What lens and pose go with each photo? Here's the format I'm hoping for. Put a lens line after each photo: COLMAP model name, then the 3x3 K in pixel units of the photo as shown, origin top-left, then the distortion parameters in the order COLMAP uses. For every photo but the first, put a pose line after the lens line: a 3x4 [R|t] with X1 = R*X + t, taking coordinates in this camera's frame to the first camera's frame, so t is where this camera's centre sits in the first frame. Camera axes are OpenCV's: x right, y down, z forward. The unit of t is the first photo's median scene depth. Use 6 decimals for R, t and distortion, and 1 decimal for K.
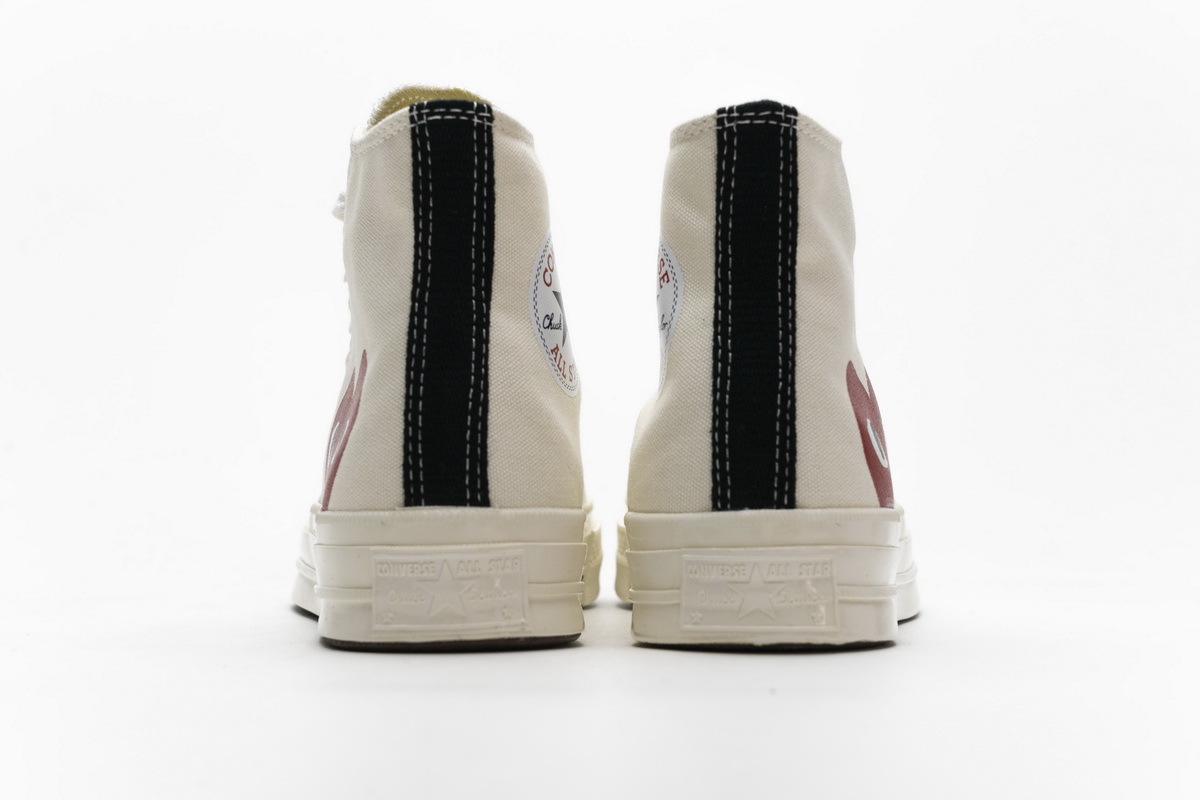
lens RADIAL K [[2388.2, 0, 598.3], [0, 2388.2, 396.6], [0, 0, 1]] dist [-0.007644, 0.000000]
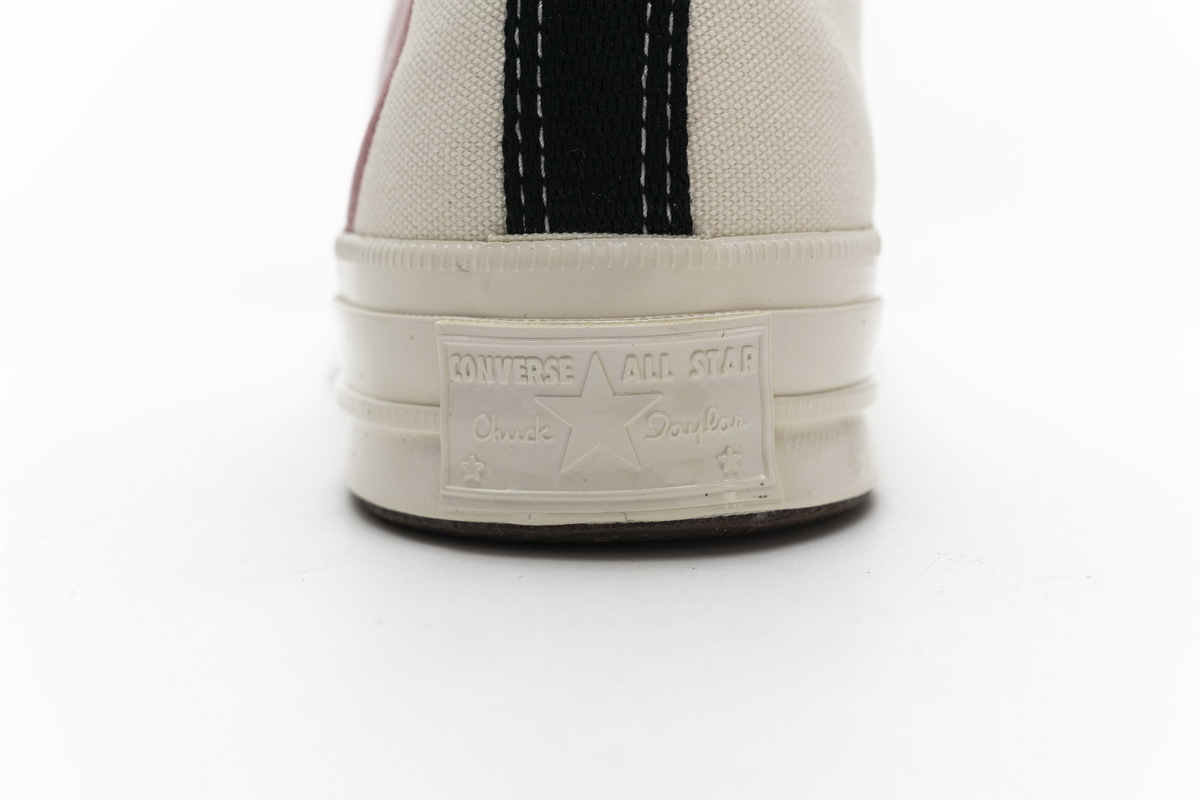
lens RADIAL K [[2388.2, 0, 605.8], [0, 2388.2, 398.4], [0, 0, 1]] dist [-0.007644, 0.000000]
pose [[0.998066, 0.006247, -0.061844, -0.033414], [0.003350, 0.988086, 0.153866, 0.006708], [0.062069, -0.153775, 0.986154, 0.542089]]
